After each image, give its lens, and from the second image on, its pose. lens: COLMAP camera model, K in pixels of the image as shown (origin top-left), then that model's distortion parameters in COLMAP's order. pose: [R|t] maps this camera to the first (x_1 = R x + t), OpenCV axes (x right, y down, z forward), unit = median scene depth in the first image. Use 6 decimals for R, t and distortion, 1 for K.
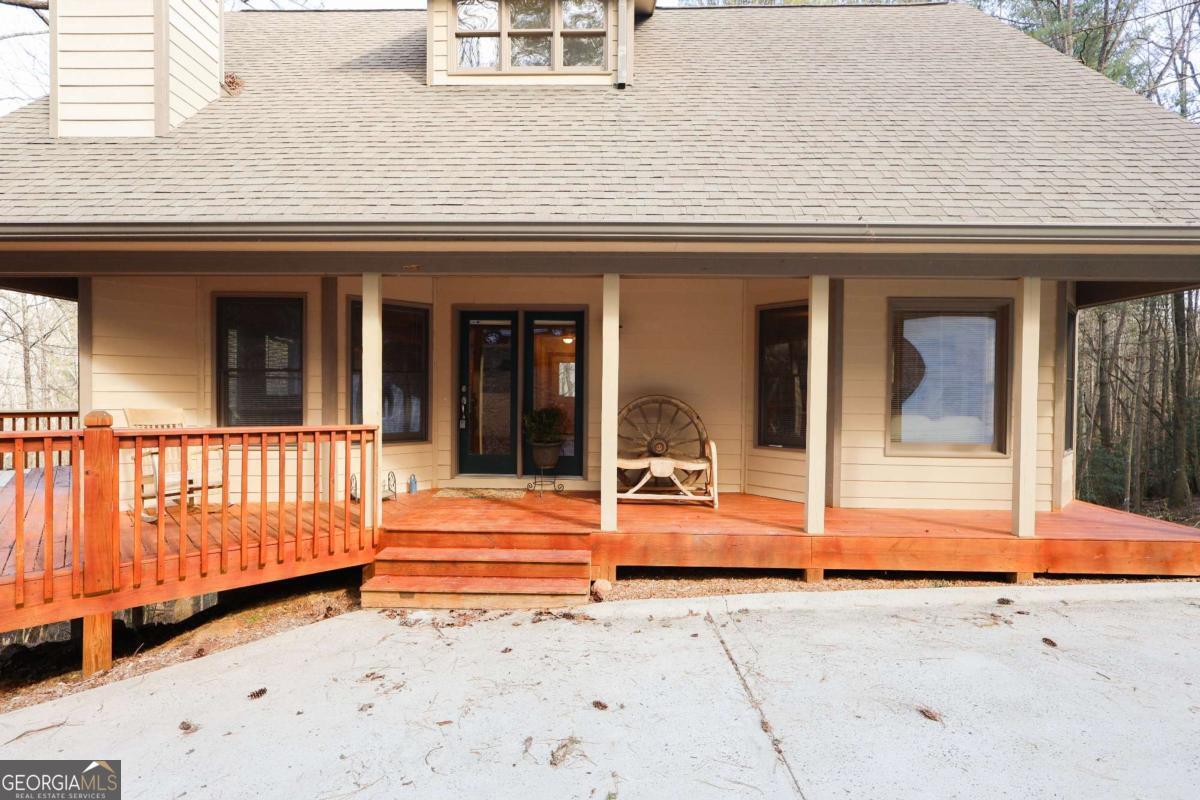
lens RADIAL K [[557.1, 0, 601.0], [0, 557.1, 392.4], [0, 0, 1]] dist [0.000731, -0.000028]
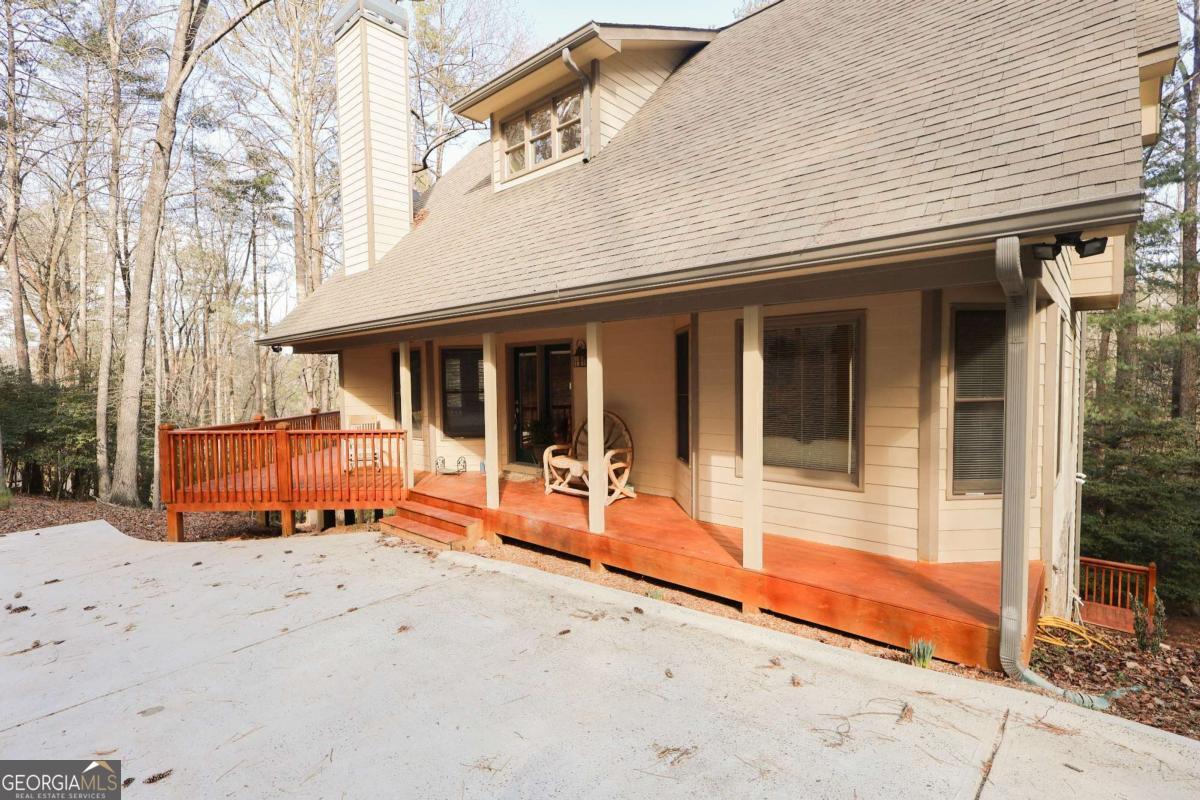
lens RADIAL K [[557.1, 0, 611.8], [0, 557.1, 402.2], [0, 0, 1]] dist [0.000731, -0.000028]
pose [[0.764954, 0.007031, -0.644047, 1.187168], [0.014149, 0.999516, 0.027716, -0.064023], [0.643930, -0.030314, 0.764484, 0.101916]]
